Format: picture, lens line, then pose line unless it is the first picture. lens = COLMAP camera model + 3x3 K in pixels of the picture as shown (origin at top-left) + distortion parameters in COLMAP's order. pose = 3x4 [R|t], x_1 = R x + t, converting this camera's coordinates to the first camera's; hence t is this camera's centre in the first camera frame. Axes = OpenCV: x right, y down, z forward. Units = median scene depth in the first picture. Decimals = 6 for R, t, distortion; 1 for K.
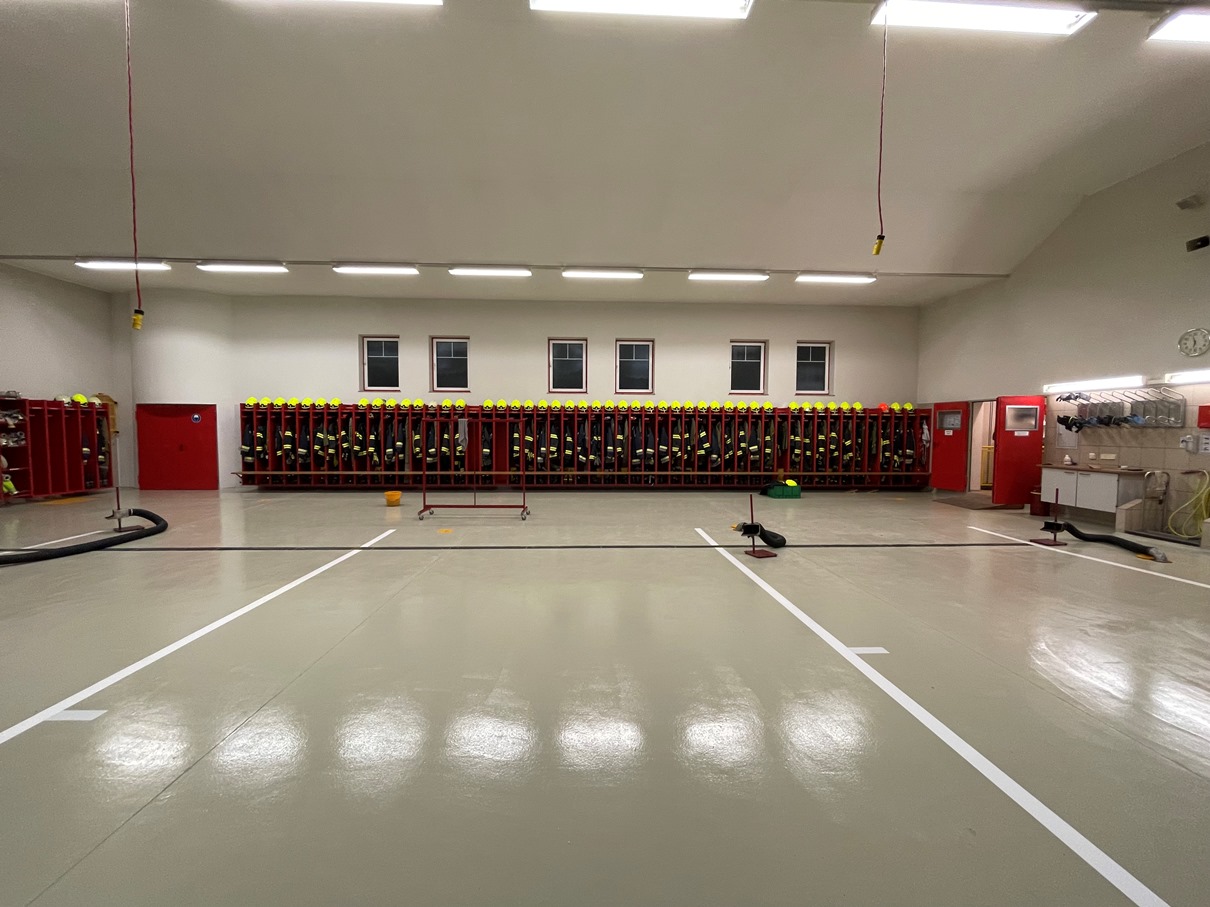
lens RADIAL K [[486.6, 0, 602.0], [0, 486.6, 450.1], [0, 0, 1]] dist [-0.002170, 0.000091]
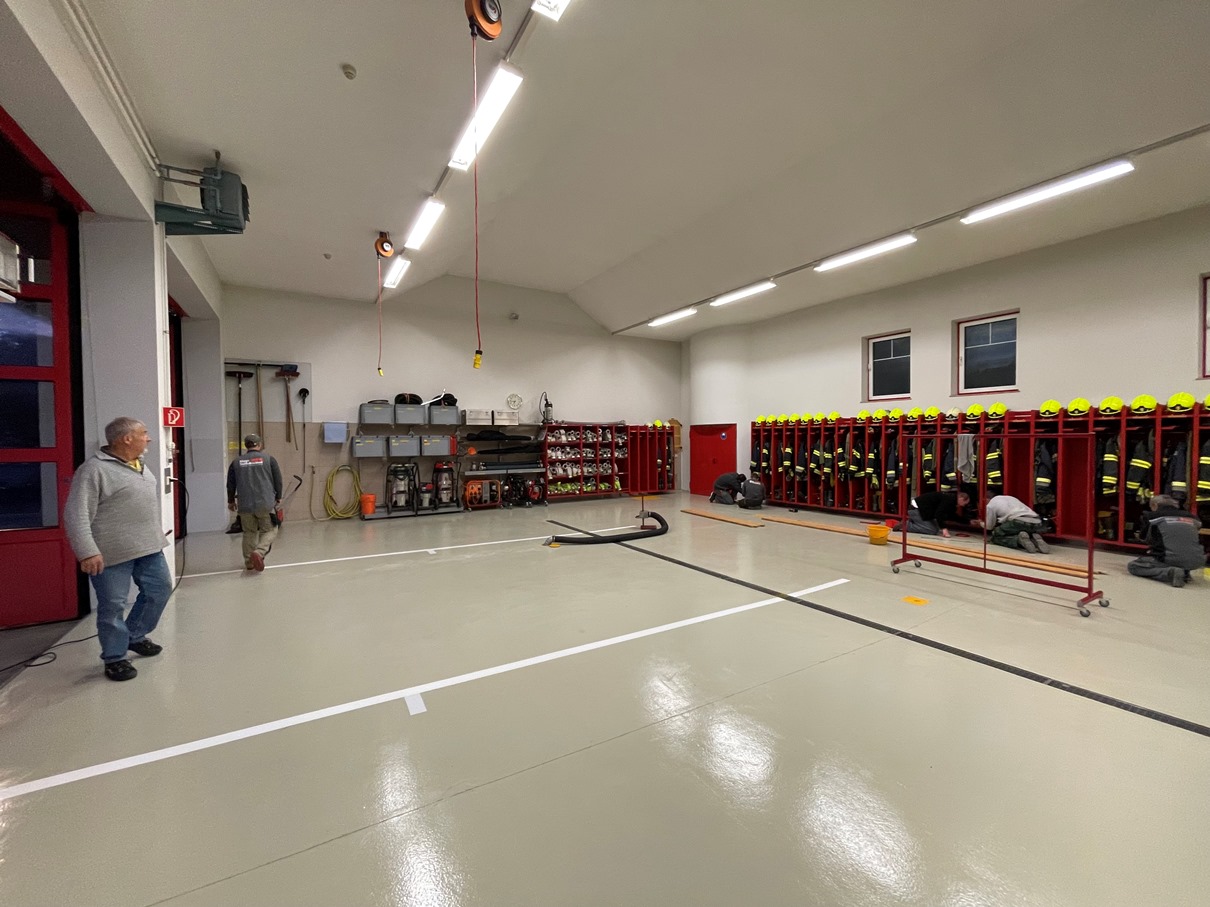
lens RADIAL K [[486.6, 0, 602.0], [0, 486.6, 450.1], [0, 0, 1]] dist [-0.002170, 0.000091]
pose [[0.491447, 0.010287, -0.870847, 0.032274], [-0.033010, 0.999432, -0.006822, -0.015093], [0.870282, 0.032099, 0.491507, 0.180618]]
